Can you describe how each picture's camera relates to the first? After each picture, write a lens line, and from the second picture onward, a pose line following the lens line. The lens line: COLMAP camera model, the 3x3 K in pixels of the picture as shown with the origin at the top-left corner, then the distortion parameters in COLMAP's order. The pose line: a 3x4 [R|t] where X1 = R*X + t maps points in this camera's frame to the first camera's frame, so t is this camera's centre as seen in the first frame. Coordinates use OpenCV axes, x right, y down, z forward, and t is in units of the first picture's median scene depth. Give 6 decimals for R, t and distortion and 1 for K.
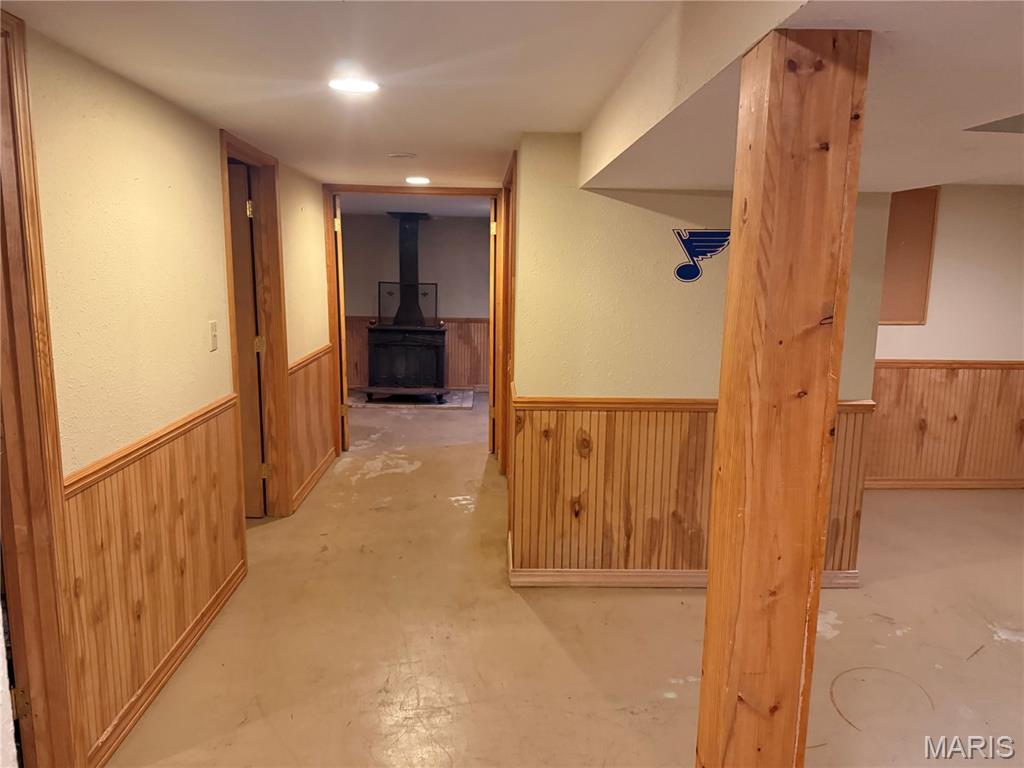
lens RADIAL K [[719.2, 0, 509.5], [0, 719.2, 390.1], [0, 0, 1]] dist [0.056085, -0.061434]
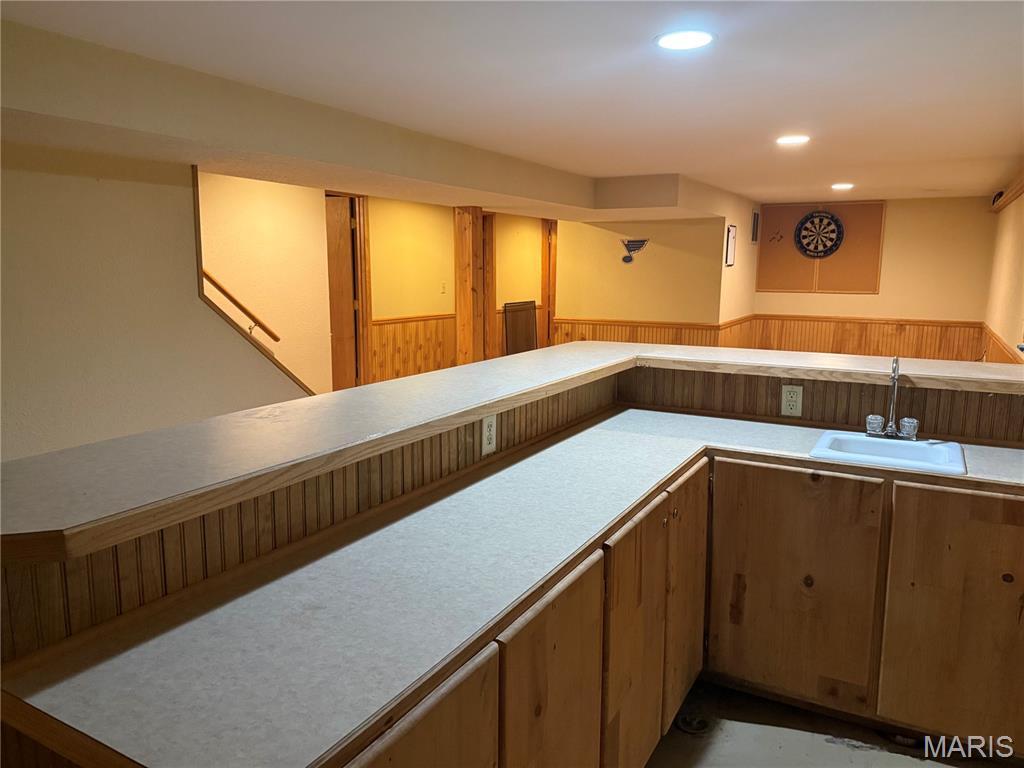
lens RADIAL K [[719.2, 0, 512.7], [0, 719.2, 379.3], [0, 0, 1]] dist [0.056085, -0.061434]
pose [[0.845084, 0.071440, -0.529839, 1.111785], [-0.082179, 0.996612, 0.003303, 0.209387], [0.528280, 0.040750, 0.848092, -0.965857]]
